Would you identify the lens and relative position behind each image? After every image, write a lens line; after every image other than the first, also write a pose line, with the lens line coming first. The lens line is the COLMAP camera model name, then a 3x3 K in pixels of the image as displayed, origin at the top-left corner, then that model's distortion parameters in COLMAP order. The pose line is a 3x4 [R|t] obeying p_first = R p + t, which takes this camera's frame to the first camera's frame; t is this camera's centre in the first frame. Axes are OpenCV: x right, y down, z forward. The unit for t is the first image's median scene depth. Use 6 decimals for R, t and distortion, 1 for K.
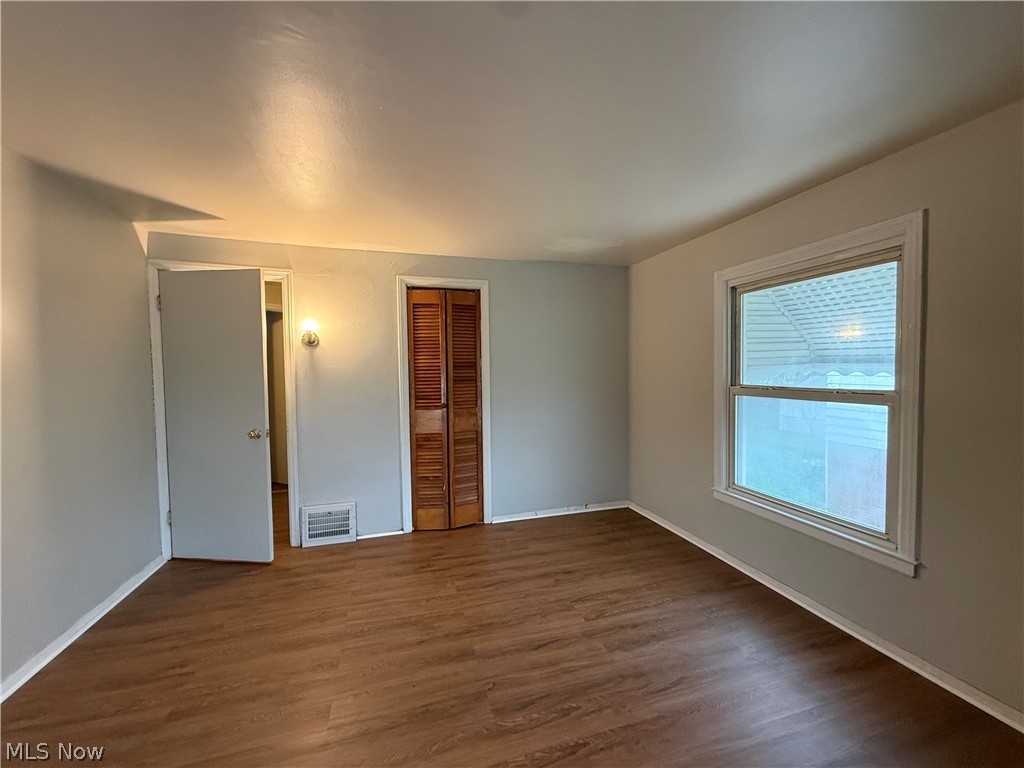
lens RADIAL K [[406.9, 0, 510.0], [0, 406.9, 384.4], [0, 0, 1]] dist [0.000287, -0.000309]
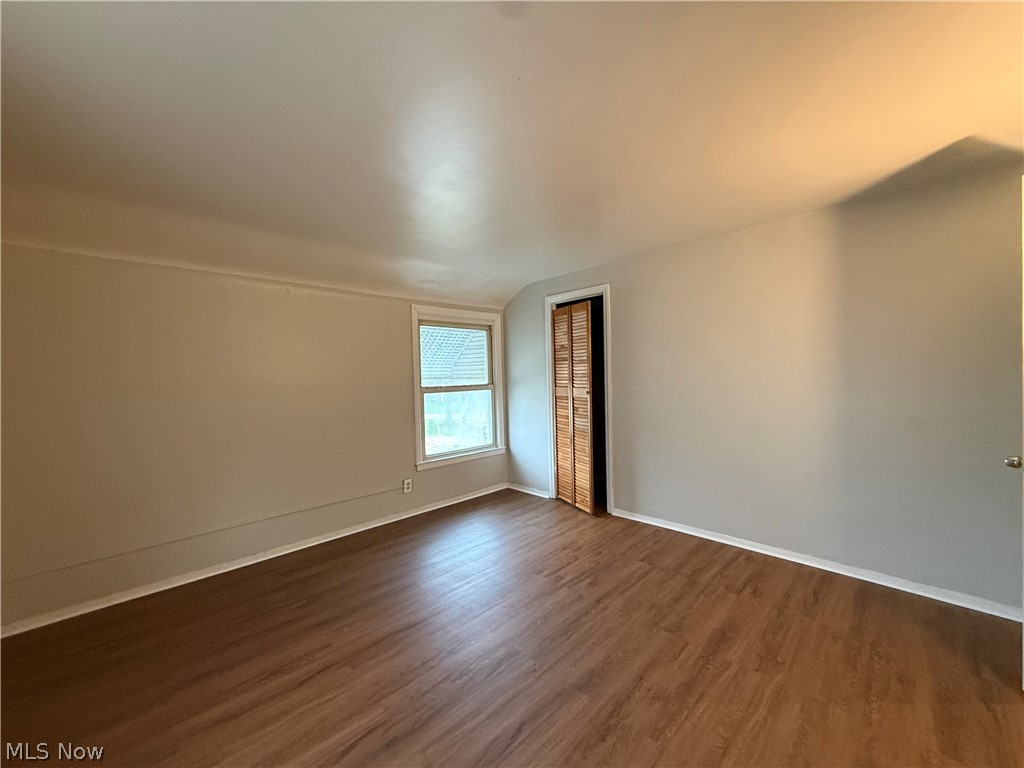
lens RADIAL K [[406.9, 0, 510.0], [0, 406.9, 384.4], [0, 0, 1]] dist [0.000287, -0.000309]
pose [[-0.882017, 0.044076, -0.469152, 0.405512], [0.013673, 0.997590, 0.068017, -0.057278], [0.471020, 0.053577, -0.880494, 1.578851]]
